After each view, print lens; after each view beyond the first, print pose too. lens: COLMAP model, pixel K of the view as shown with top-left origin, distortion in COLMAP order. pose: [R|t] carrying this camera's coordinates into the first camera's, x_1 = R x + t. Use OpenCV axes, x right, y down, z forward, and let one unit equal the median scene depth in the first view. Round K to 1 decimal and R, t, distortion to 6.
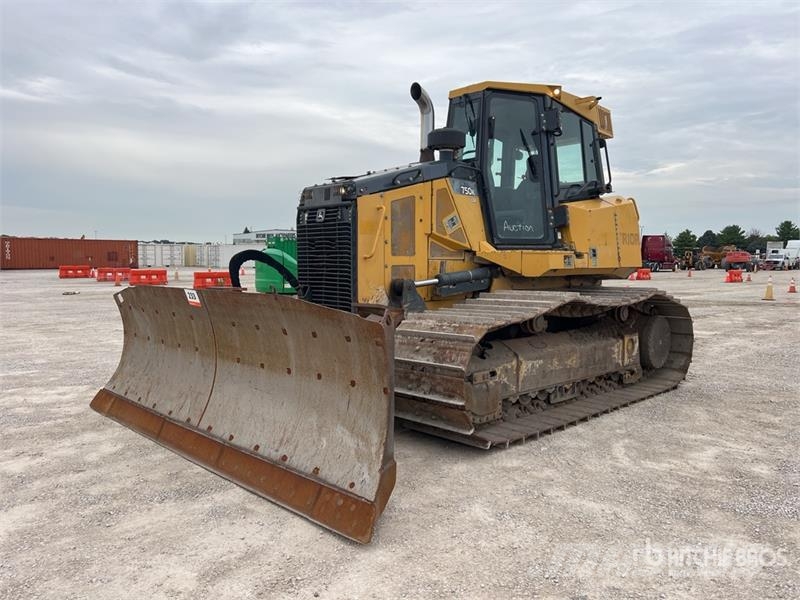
lens RADIAL K [[602.1, 0, 388.4], [0, 602.1, 299.4], [0, 0, 1]] dist [0.056905, -0.070236]
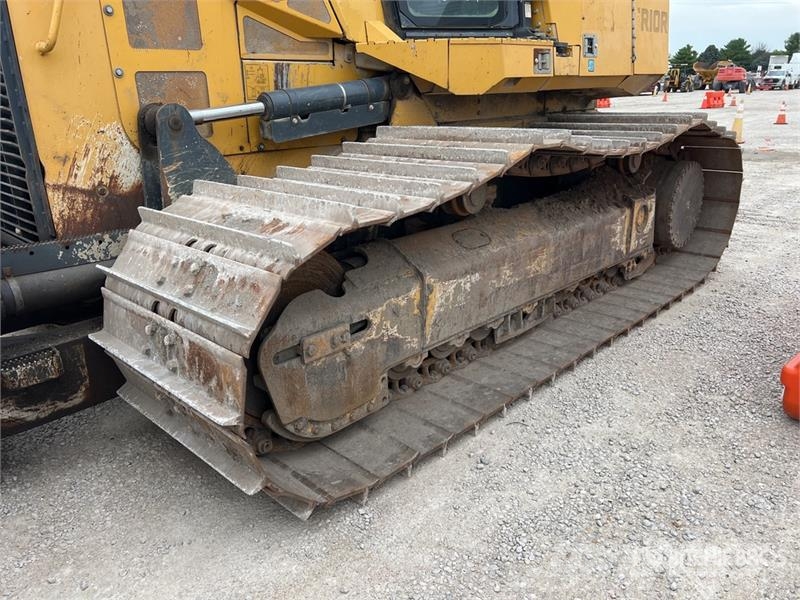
lens RADIAL K [[602.1, 0, 405.9], [0, 602.1, 308.4], [0, 0, 1]] dist [0.056905, -0.070236]
pose [[0.998098, -0.039082, 0.047672, 0.152891], [0.024220, 0.959770, 0.279743, -0.009479], [-0.056687, -0.278056, 0.958891, 0.466288]]
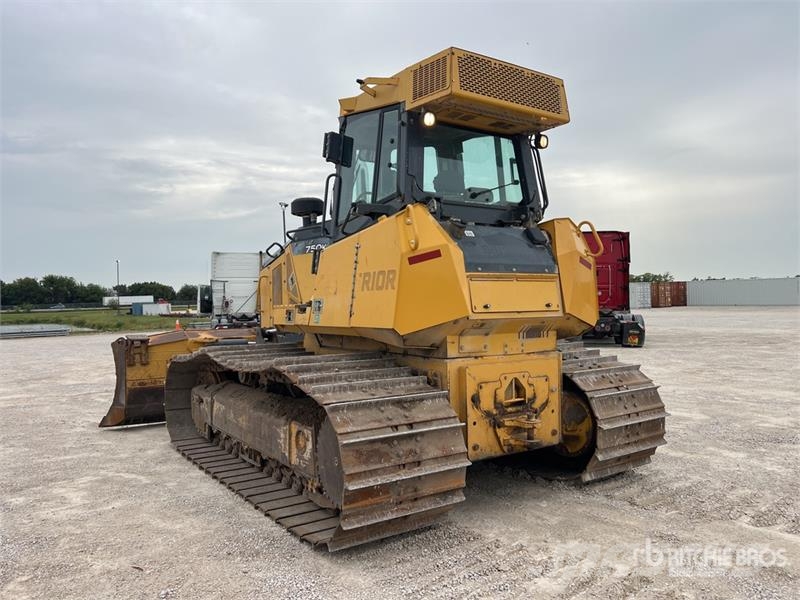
lens RADIAL K [[602.1, 0, 401.3], [0, 602.1, 297.1], [0, 0, 1]] dist [0.056905, -0.070236]
pose [[-0.147148, -0.011280, -0.989050, 1.170026], [-0.052520, 0.998613, -0.003575, -0.099325], [0.987719, 0.051419, -0.147537, 1.322625]]
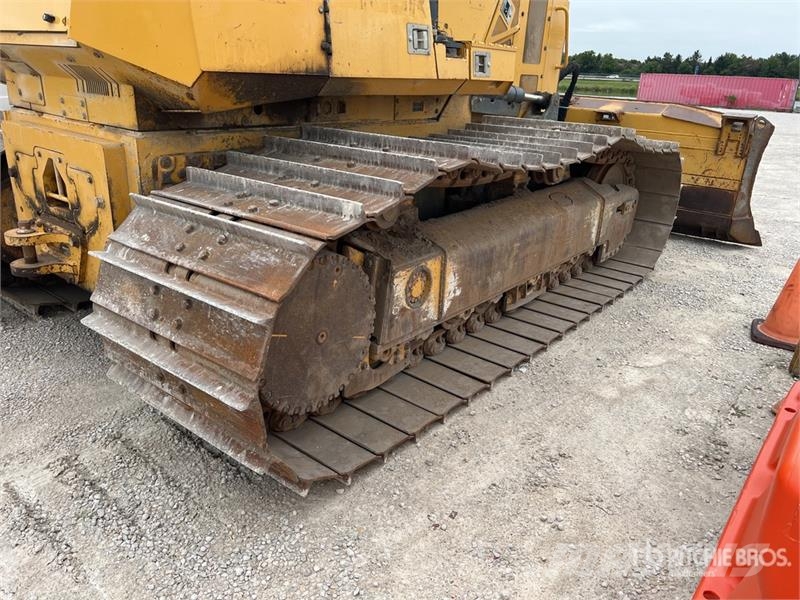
lens RADIAL K [[602.1, 0, 399.2], [0, 602.1, 305.3], [0, 0, 1]] dist [0.056905, -0.070236]
pose [[-0.988259, 0.002933, -0.152760, 0.210857], [-0.063402, 0.901797, 0.427484, -0.116135], [0.139012, 0.432150, -0.891023, 1.829772]]
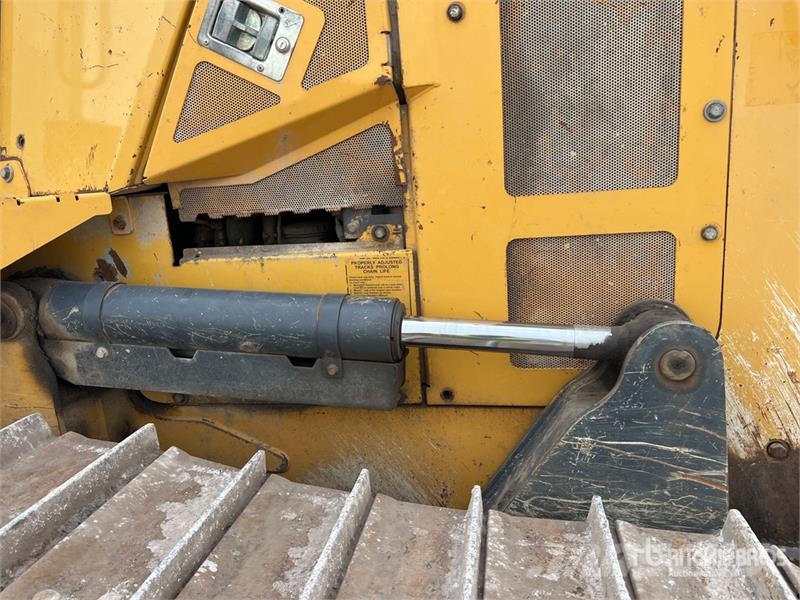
lens RADIAL K [[602.1, 0, 399.8], [0, 602.1, 310.8], [0, 0, 1]] dist [0.056905, -0.070236]
pose [[-0.594718, -0.149622, 0.789888, -0.198291], [0.124925, 0.953394, 0.274652, -0.096248], [-0.794169, 0.262017, -0.548309, 1.171735]]
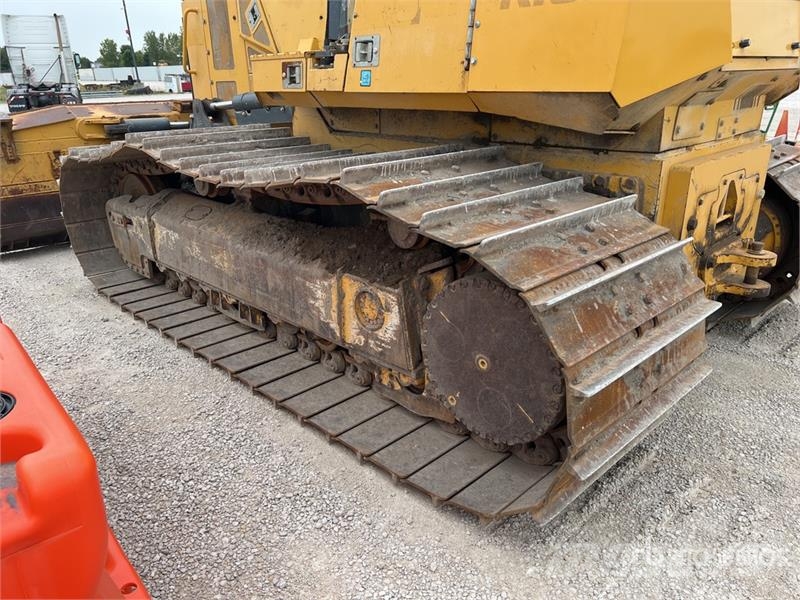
lens RADIAL K [[602.1, 0, 395.5], [0, 602.1, 303.2], [0, 0, 1]] dist [0.056905, -0.070236]
pose [[0.024387, 0.354198, -0.934852, 0.832965], [-0.046234, 0.934529, 0.352870, -0.069807], [0.998633, 0.034617, 0.039167, 1.097645]]
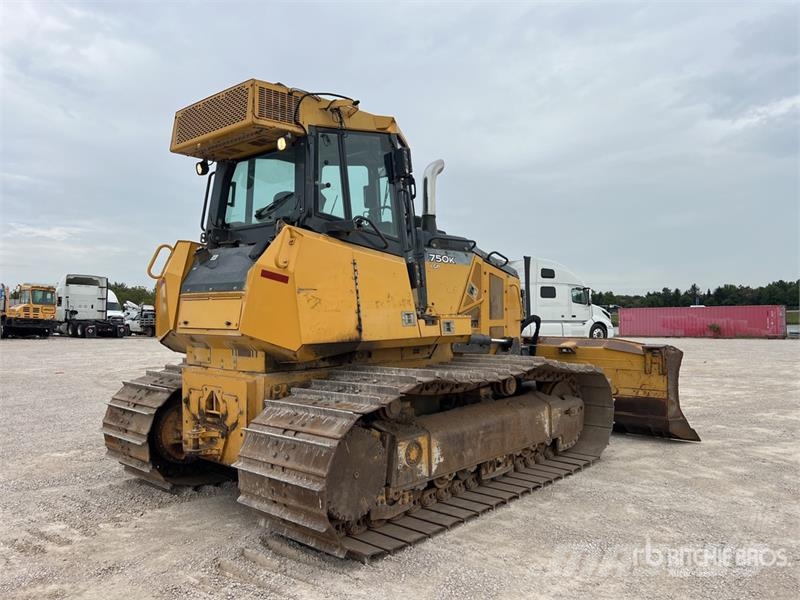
lens RADIAL K [[602.1, 0, 394.2], [0, 602.1, 297.3], [0, 0, 1]] dist [0.056905, -0.070236]
pose [[-0.997136, 0.001928, -0.075604, 0.210748], [-0.001427, 0.999018, 0.044290, -0.169375], [0.075615, 0.044271, -0.996154, 2.178847]]
